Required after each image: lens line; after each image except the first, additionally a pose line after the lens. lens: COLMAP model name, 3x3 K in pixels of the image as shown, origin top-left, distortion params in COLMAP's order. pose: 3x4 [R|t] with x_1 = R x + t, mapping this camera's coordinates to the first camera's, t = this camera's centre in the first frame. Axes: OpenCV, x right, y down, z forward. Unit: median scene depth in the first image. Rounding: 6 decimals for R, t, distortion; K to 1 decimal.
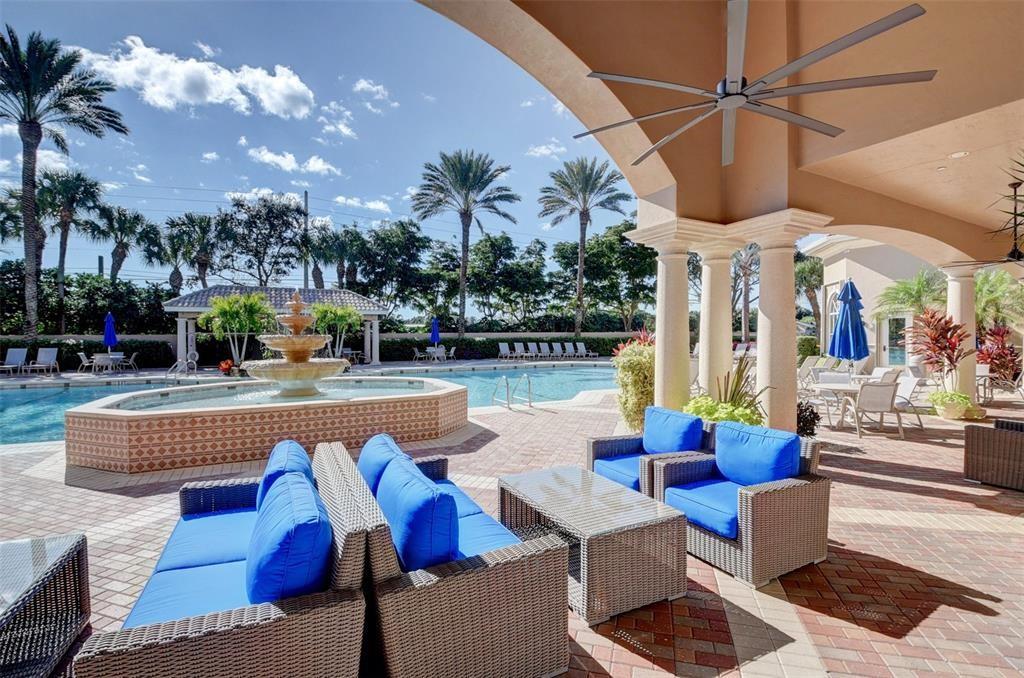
lens RADIAL K [[429.0, 0, 512.0], [0, 429.0, 339.0], [0, 0, 1]] dist [-0.041371, -0.000170]
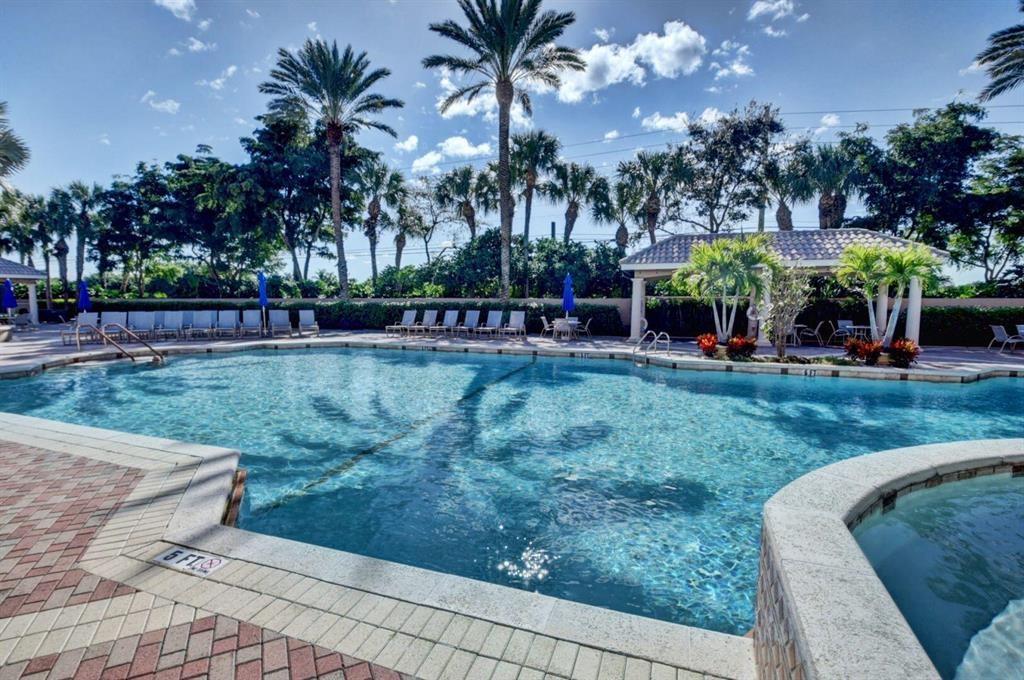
lens RADIAL K [[446.5, 0, 509.6], [0, 446.5, 330.6], [0, 0, 1]] dist [0.000910, 0.000142]
pose [[0.669381, 0.057791, -0.740668, -0.272520], [-0.015349, 0.997833, 0.063984, -0.000467], [0.742761, -0.031461, 0.668817, 0.194567]]
